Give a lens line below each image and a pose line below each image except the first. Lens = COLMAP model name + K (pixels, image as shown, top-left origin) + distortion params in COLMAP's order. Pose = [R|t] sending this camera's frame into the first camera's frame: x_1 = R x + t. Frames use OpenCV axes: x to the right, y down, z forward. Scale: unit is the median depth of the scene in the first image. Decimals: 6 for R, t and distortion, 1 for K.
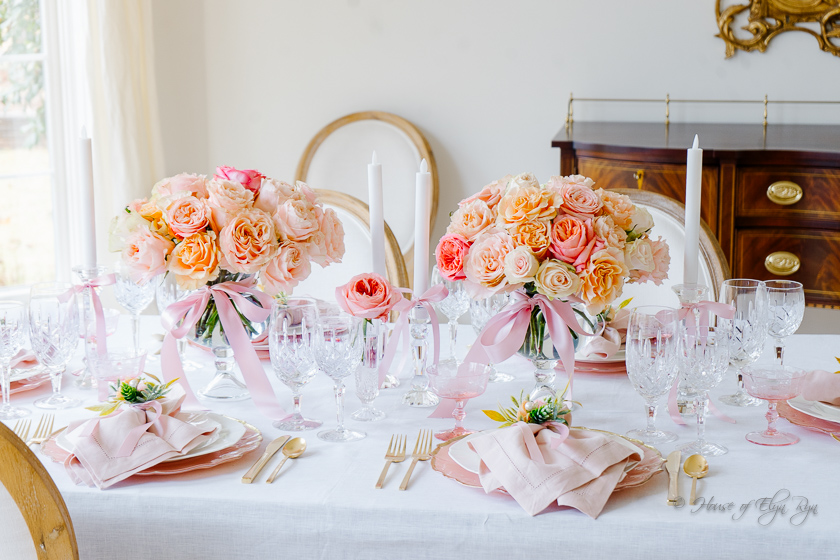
lens RADIAL K [[1739.9, 0, 420.0], [0, 1739.9, 280.0], [0, 0, 1]] dist [0.022160, -0.003135]
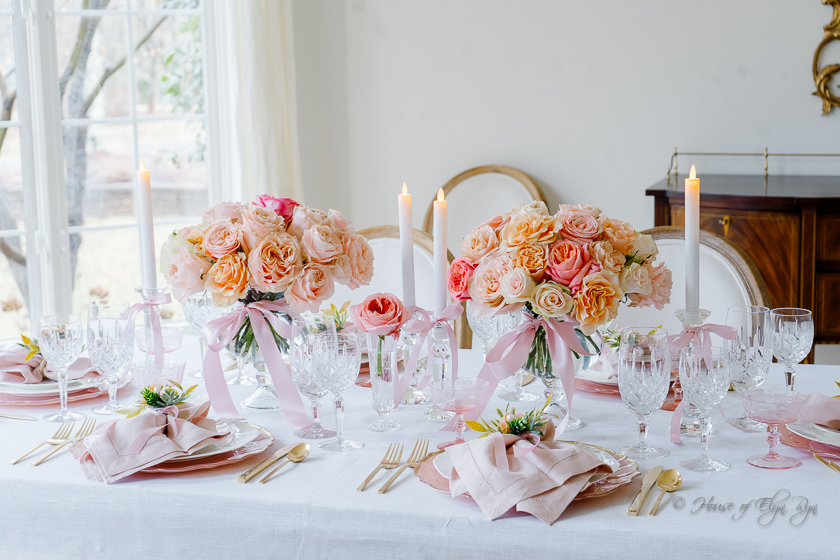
lens RADIAL K [[1543.4, 0, 420.0], [0, 1543.4, 280.0], [0, 0, 1]] dist [0.026145, 0.081806]
pose [[0.989199, 0.011729, -0.146109, 0.133165], [-0.017207, 0.999193, -0.036285, 0.022336], [0.145566, 0.038408, 0.988603, 0.064039]]
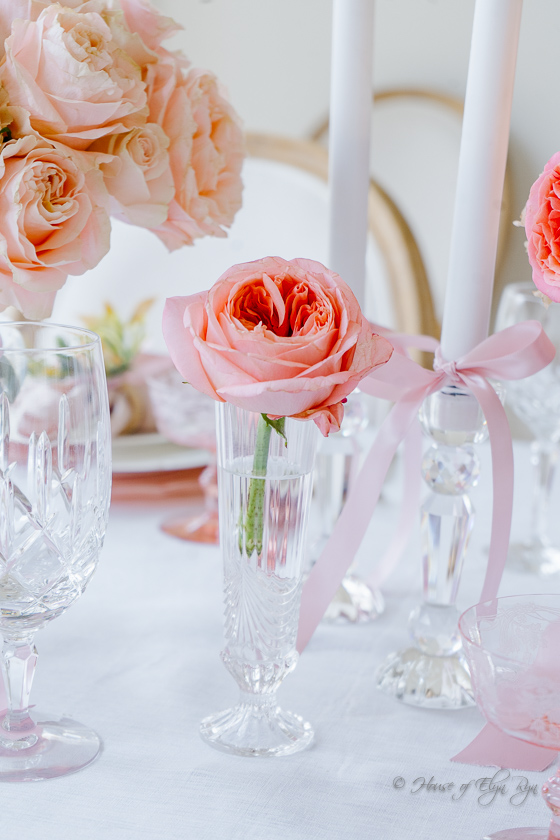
lens RADIAL K [[1739.9, 0, 280.0], [0, 1739.9, 420.0], [0, 0, 1]] dist [0.022160, -0.003135]
pose [[0.990851, 0.079824, -0.108827, 0.002992], [-0.076702, 0.996521, 0.032586, 0.013529], [0.111049, -0.023941, 0.993526, 0.717997]]
